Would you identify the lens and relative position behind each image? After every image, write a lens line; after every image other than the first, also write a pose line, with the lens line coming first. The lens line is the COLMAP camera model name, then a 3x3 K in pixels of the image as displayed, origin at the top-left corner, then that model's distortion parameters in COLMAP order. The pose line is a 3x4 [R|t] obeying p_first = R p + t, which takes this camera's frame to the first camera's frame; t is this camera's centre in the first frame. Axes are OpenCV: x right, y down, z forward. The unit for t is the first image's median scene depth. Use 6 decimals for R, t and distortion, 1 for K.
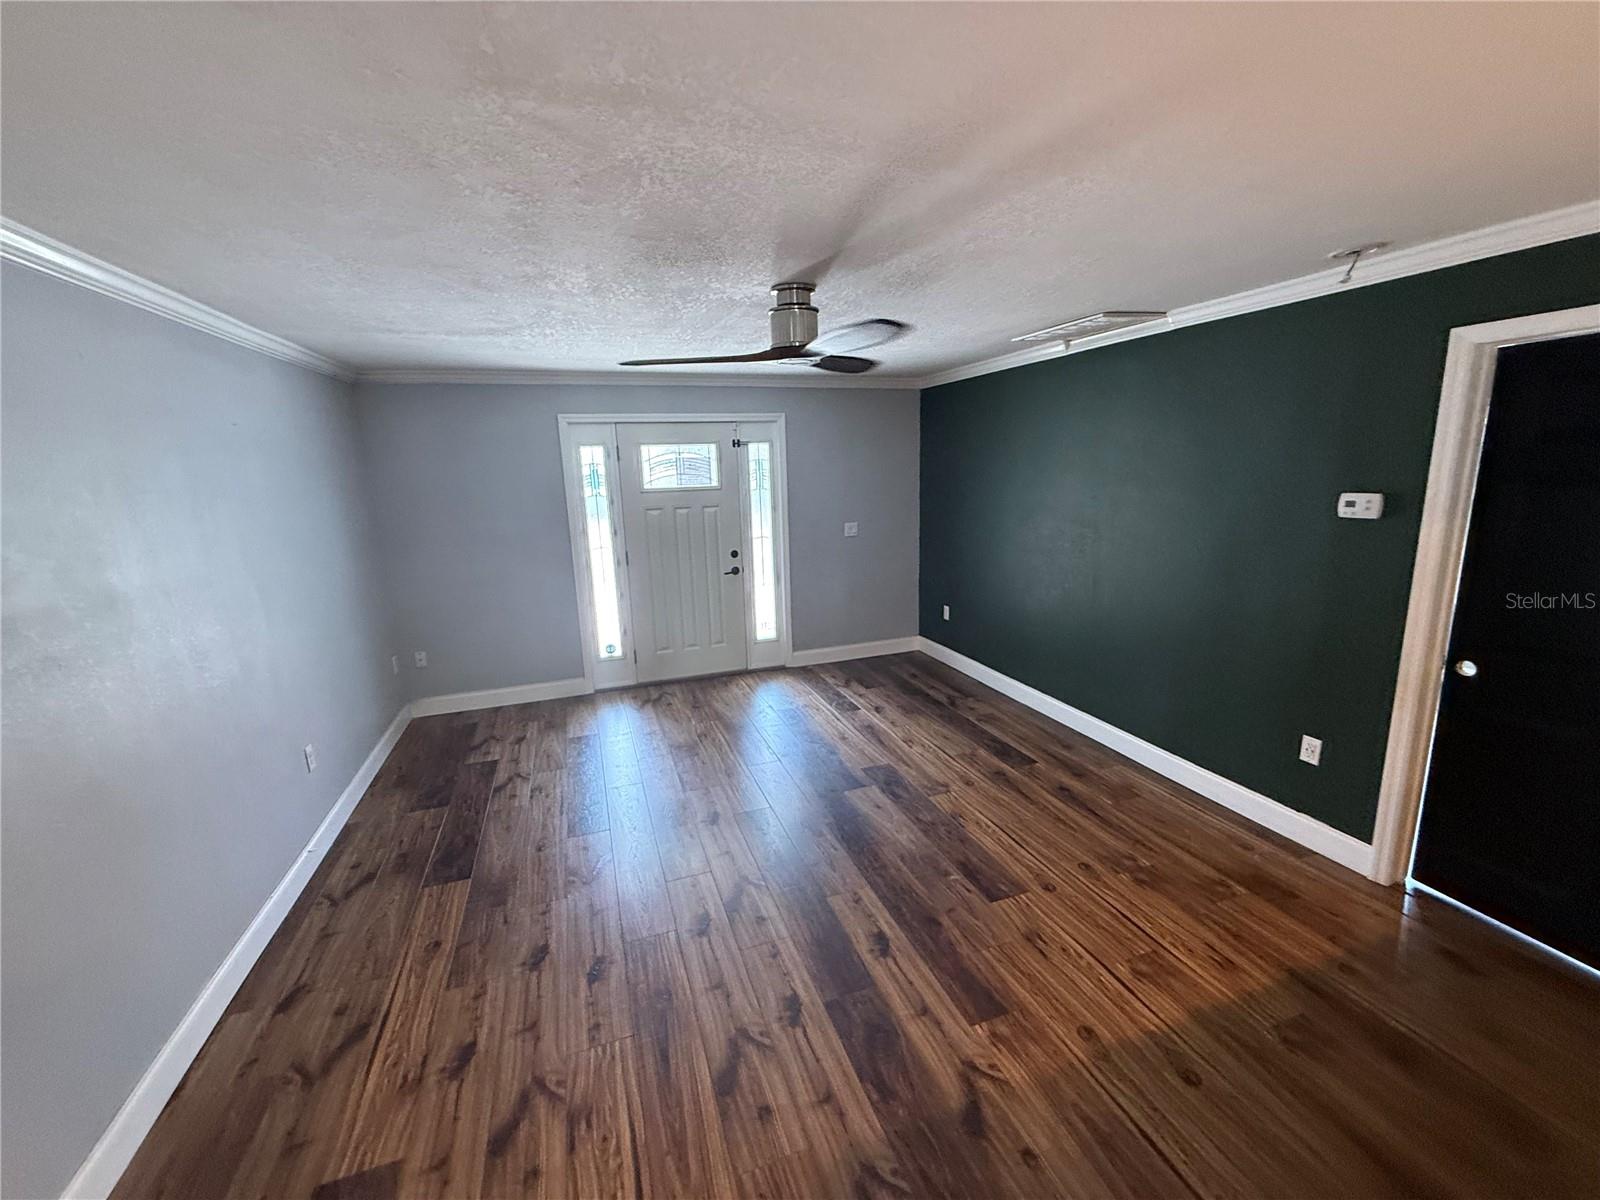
lens RADIAL K [[636.8, 0, 794.2], [0, 636.8, 596.3], [0, 0, 1]] dist [-0.001712, -0.000663]
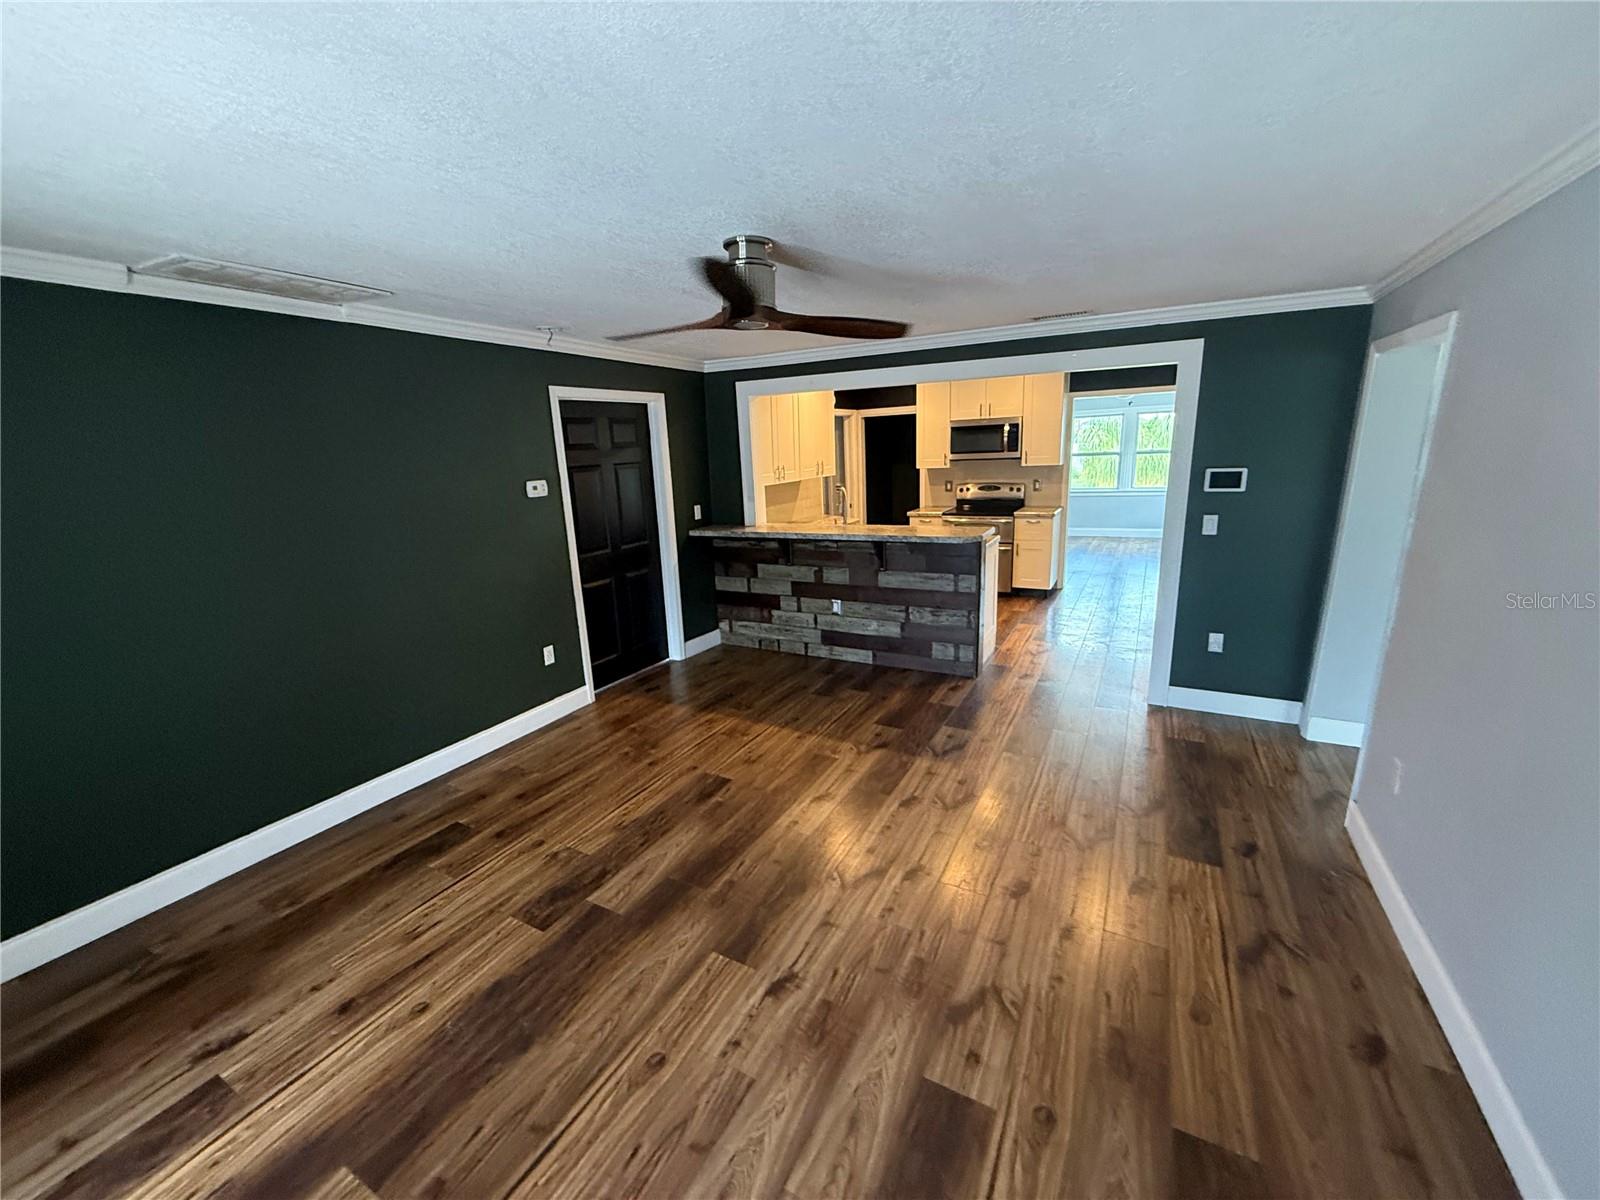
lens RADIAL K [[636.8, 0, 793.7], [0, 636.8, 600.8], [0, 0, 1]] dist [-0.001712, -0.000663]
pose [[-0.664077, -0.124127, 0.737289, -0.660984], [0.204397, 0.918417, 0.338722, -0.267244], [-0.719183, 0.375637, -0.584528, 1.439086]]
